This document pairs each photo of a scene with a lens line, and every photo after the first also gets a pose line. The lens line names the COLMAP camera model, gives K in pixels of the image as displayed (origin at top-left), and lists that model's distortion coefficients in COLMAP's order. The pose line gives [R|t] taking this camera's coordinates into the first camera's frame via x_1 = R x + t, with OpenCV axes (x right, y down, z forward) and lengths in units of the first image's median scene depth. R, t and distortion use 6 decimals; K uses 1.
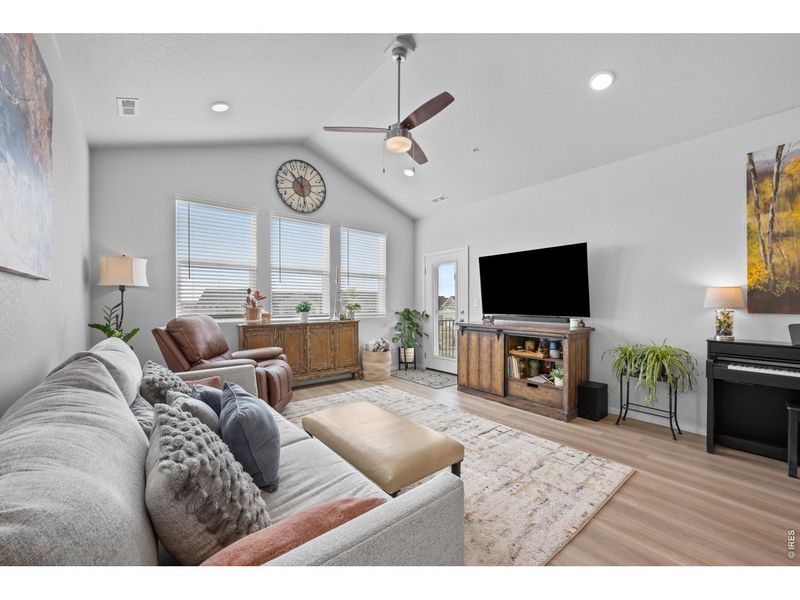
lens RADIAL K [[315.2, 0, 405.3], [0, 315.2, 303.9], [0, 0, 1]] dist [-0.007590, 0.000416]
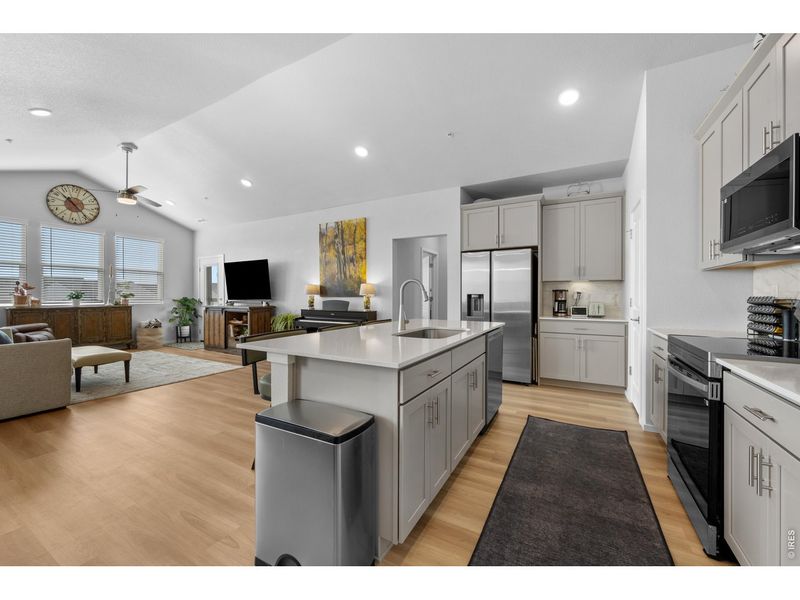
lens RADIAL K [[315.2, 0, 401.1], [0, 315.2, 295.4], [0, 0, 1]] dist [-0.007590, 0.000416]
pose [[0.929955, 0.000068, 0.367673, 0.481047], [0.000721, 0.999998, -0.002009, 0.014273], [-0.367672, 0.002134, 0.929953, -0.751595]]
